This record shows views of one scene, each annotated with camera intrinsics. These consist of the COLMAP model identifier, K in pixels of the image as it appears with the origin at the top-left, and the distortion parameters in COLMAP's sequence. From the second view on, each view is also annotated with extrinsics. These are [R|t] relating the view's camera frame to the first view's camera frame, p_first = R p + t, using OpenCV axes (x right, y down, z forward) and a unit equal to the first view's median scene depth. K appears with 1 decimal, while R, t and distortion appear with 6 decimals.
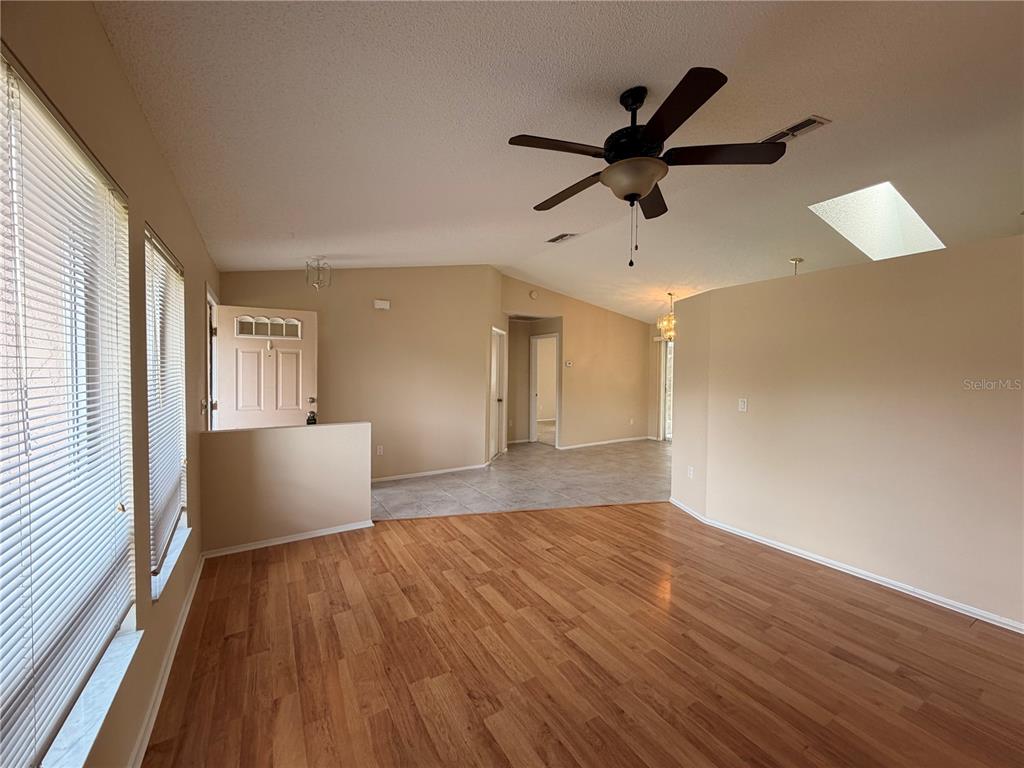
lens RADIAL K [[406.2, 0, 511.8], [0, 406.2, 380.5], [0, 0, 1]] dist [-0.002261, 0.000484]
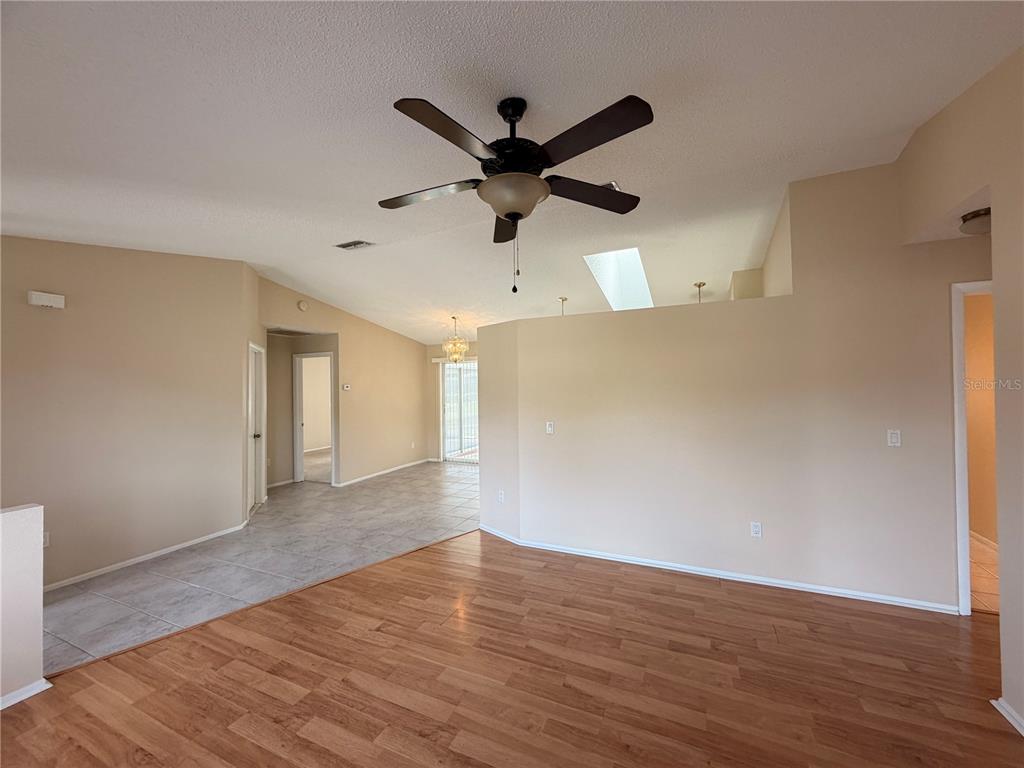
lens RADIAL K [[406.2, 0, 508.6], [0, 406.2, 381.4], [0, 0, 1]] dist [-0.002261, 0.000484]
pose [[0.829147, -0.009539, 0.558950, -0.135110], [0.031545, 0.999060, -0.029744, -0.036971], [-0.558140, 0.042294, 0.828668, 0.169986]]
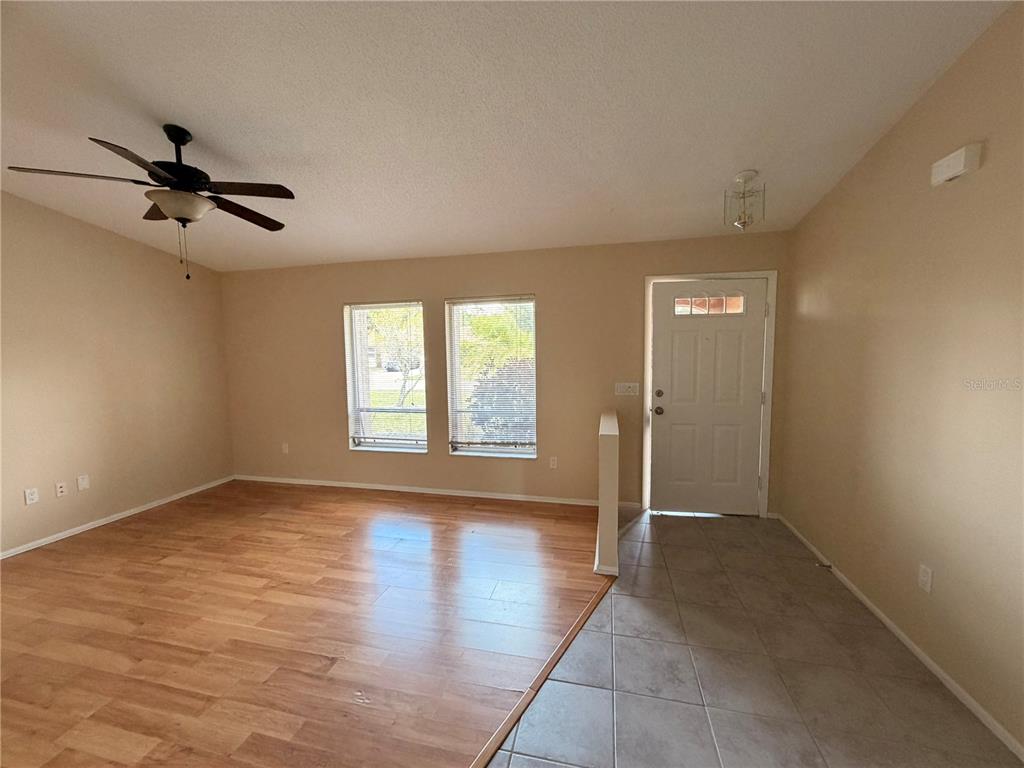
lens RADIAL K [[406.2, 0, 509.5], [0, 406.2, 386.7], [0, 0, 1]] dist [-0.002261, 0.000484]
pose [[-0.703766, 0.066340, -0.707328, 0.298444], [-0.005040, 0.995139, 0.098348, -0.055604], [0.710414, 0.072778, -0.700011, 1.540014]]
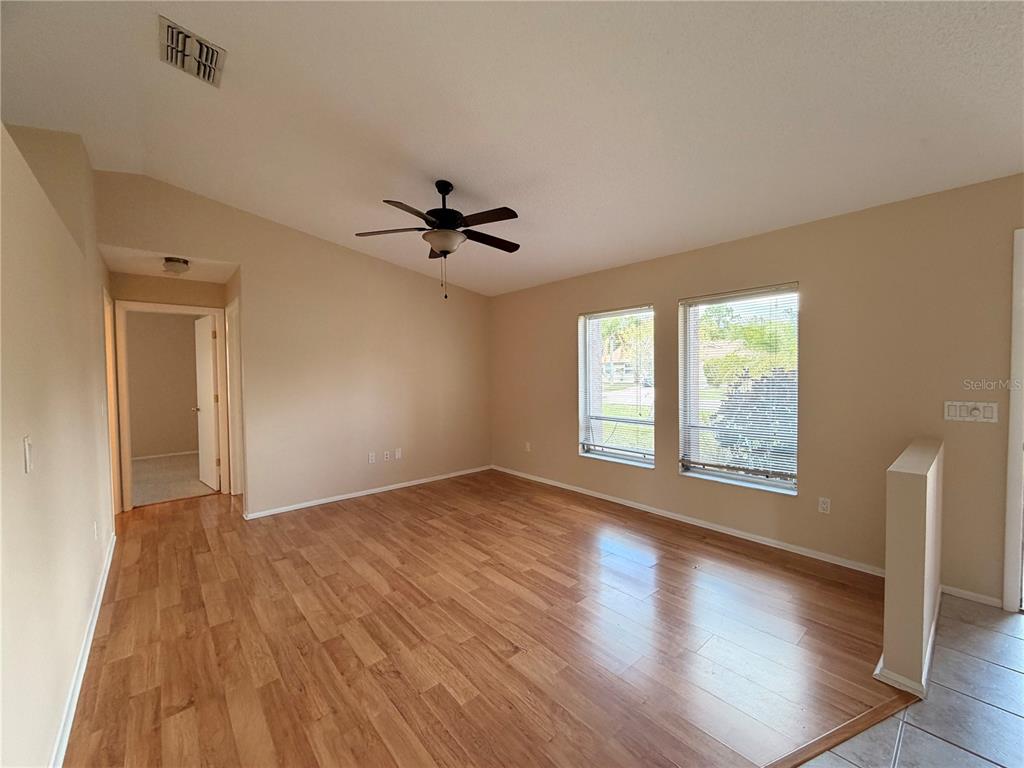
lens RADIAL K [[406.2, 0, 511.7], [0, 406.2, 383.1], [0, 0, 1]] dist [-0.002261, 0.000484]
pose [[-0.984950, 0.010524, -0.172518, 0.194444], [0.002223, 0.998833, 0.048240, -0.025664], [0.172824, 0.047130, -0.983824, 1.549062]]
